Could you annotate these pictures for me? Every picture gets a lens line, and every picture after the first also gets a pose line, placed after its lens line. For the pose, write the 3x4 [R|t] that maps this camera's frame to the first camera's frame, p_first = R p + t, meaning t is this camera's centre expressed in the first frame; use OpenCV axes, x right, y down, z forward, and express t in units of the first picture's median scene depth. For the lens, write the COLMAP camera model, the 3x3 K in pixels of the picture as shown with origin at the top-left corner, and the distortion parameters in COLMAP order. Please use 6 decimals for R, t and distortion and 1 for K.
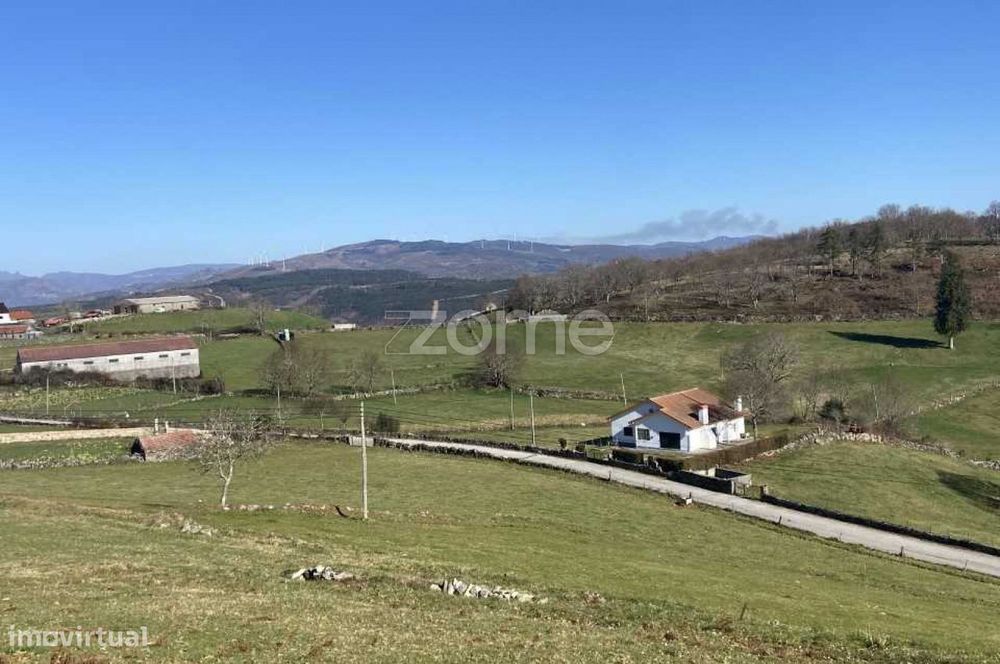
lens RADIAL K [[991.1, 0, 500.8], [0, 991.1, 332.6], [0, 0, 1]] dist [0.072547, 0.000000]
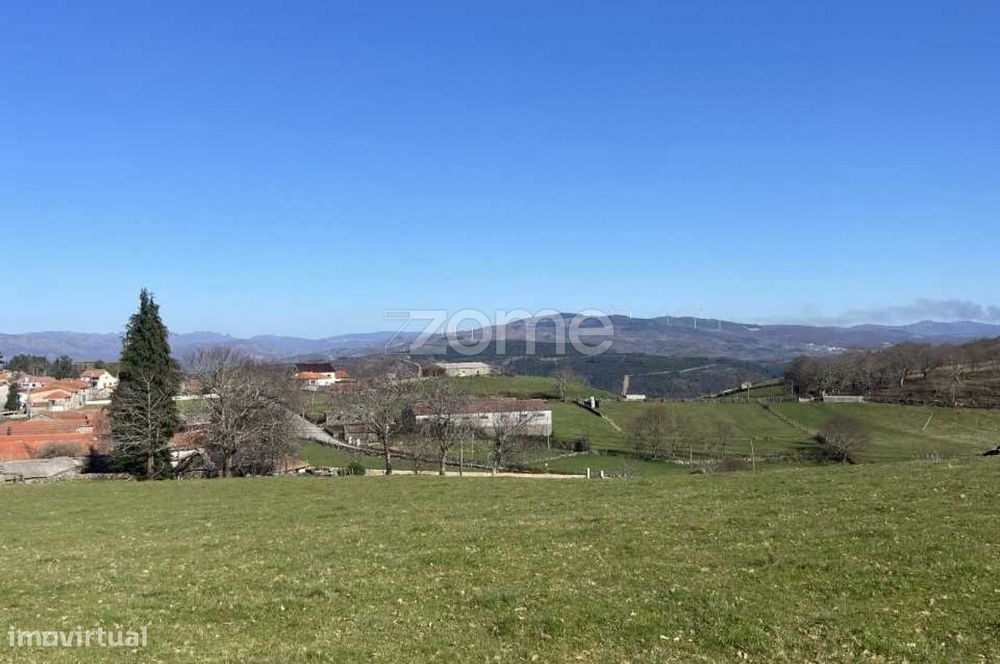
lens RADIAL K [[991.1, 0, 497.0], [0, 991.1, 329.3], [0, 0, 1]] dist [0.072547, 0.000000]
pose [[0.981794, 0.033199, -0.187026, -0.107246], [-0.047637, 0.996176, -0.073236, 0.006472], [0.183880, 0.080812, 0.979621, -0.077201]]
